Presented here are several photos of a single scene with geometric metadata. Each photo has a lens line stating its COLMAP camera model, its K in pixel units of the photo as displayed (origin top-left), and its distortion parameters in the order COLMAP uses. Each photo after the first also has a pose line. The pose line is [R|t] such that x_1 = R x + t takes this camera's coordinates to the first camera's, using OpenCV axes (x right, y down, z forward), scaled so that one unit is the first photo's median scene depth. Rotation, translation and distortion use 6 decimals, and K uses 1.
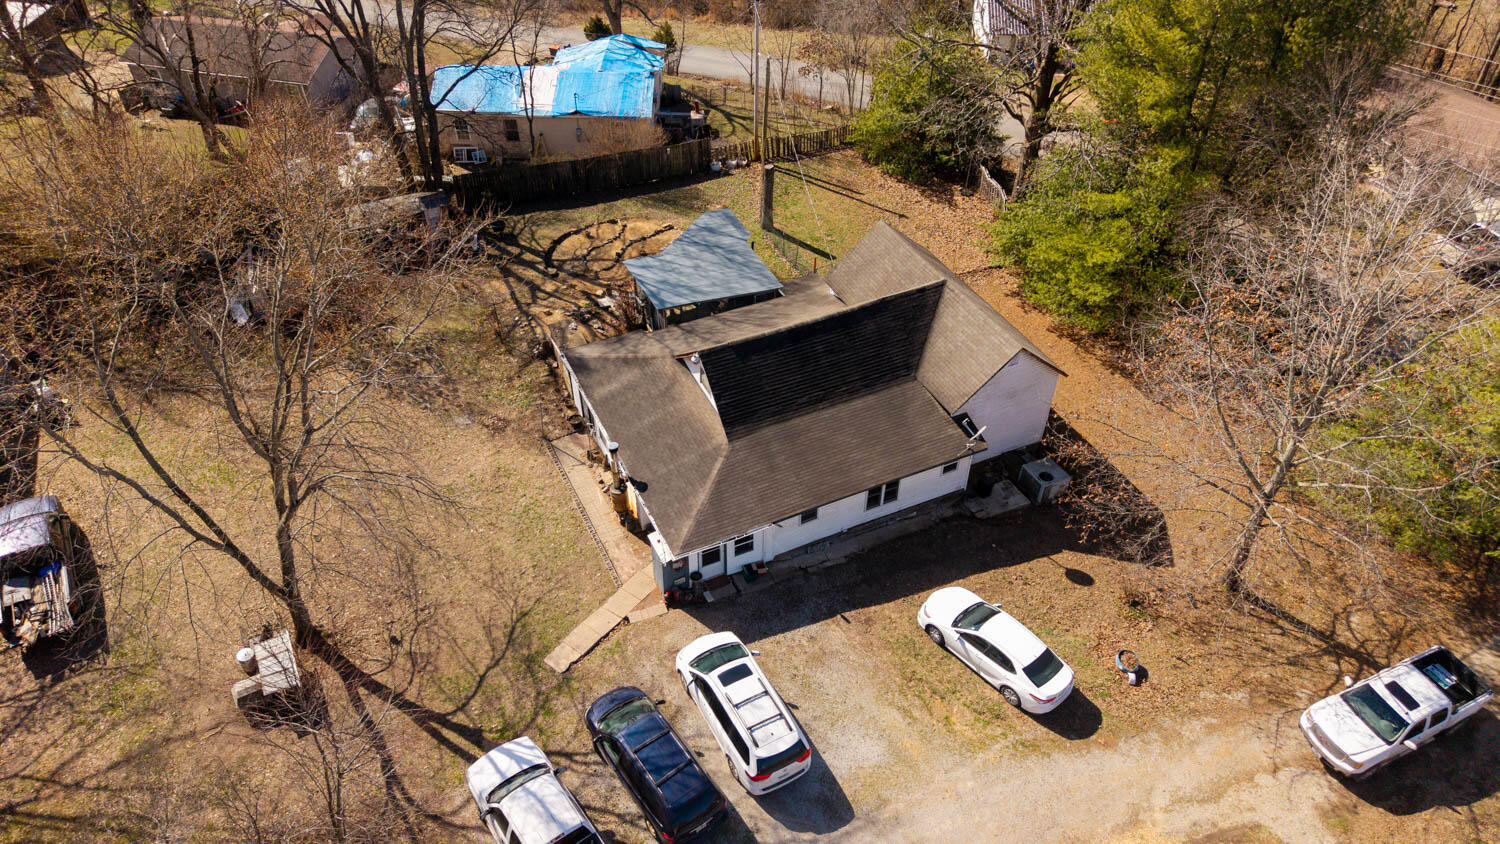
lens RADIAL K [[989.6, 0, 750.9], [0, 989.6, 433.0], [0, 0, 1]] dist [0.034560, -0.031486]
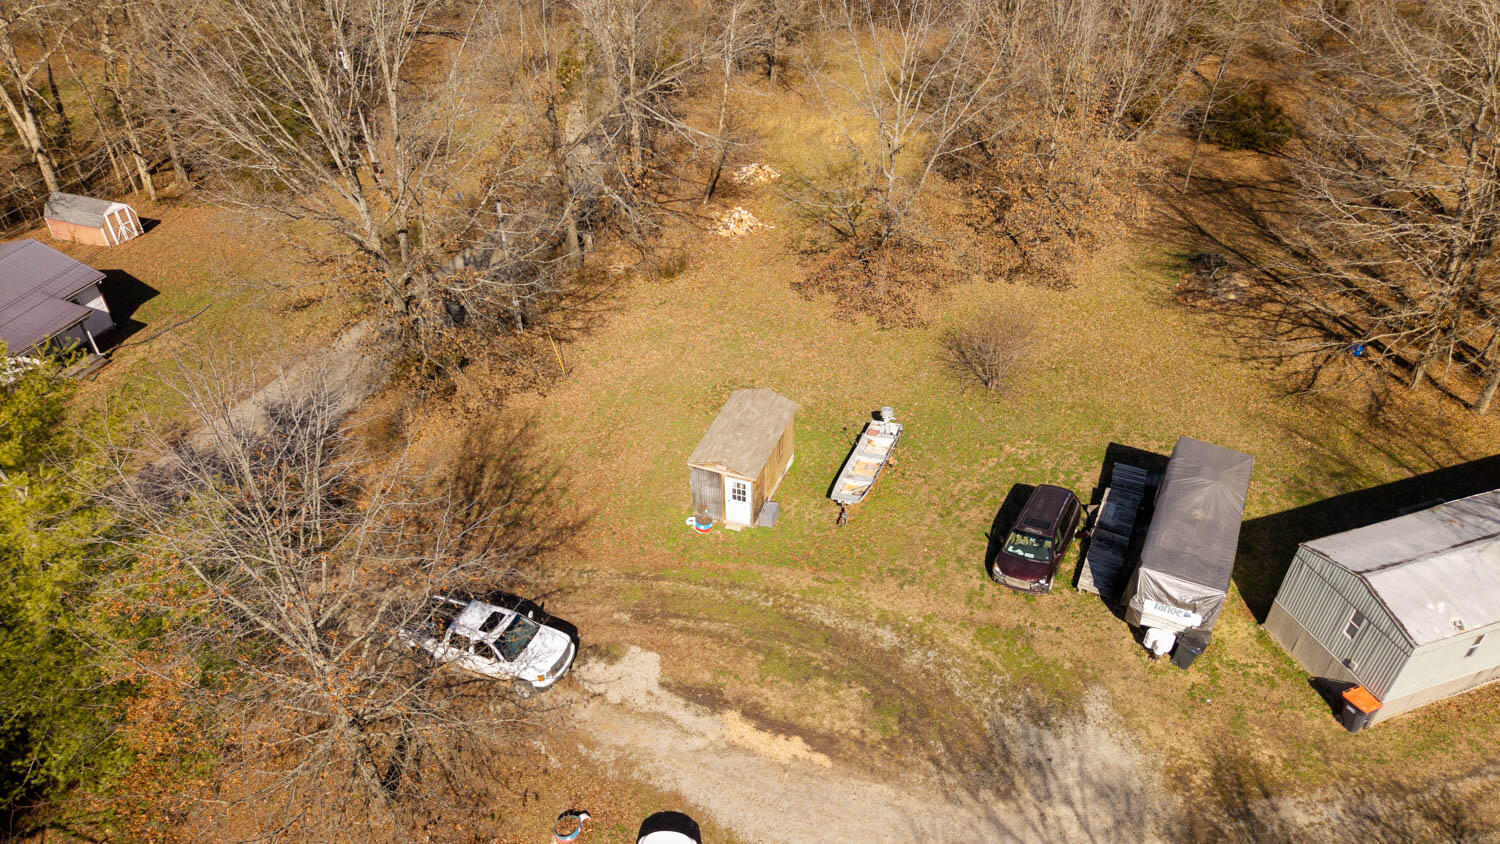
lens RADIAL K [[989.6, 0, 750.9], [0, 989.6, 433.0], [0, 0, 1]] dist [0.034560, -0.031486]
pose [[-0.686871, -0.445889, 0.573926, -0.100114], [0.488737, 0.301084, 0.818831, -0.554323], [-0.537908, 0.842930, 0.011116, 0.608810]]
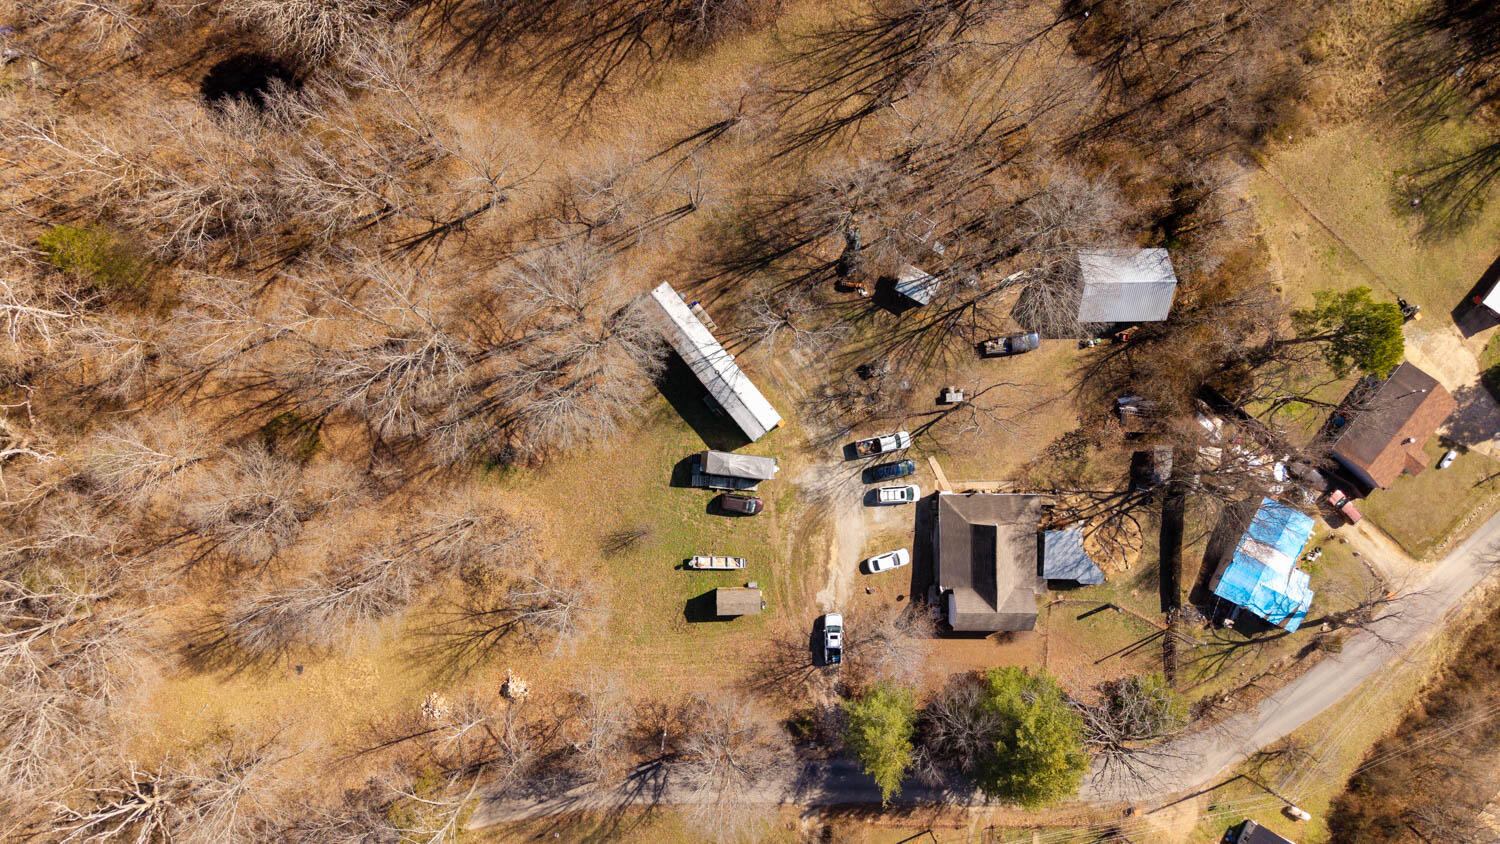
lens RADIAL K [[989.6, 0, 750.9], [0, 989.6, 433.0], [0, 0, 1]] dist [0.034560, -0.031486]
pose [[-0.426658, 0.904408, -0.003138, 0.033610], [-0.622600, -0.291194, 0.726344, -2.175778], [0.655997, 0.311854, 0.687324, -2.238359]]
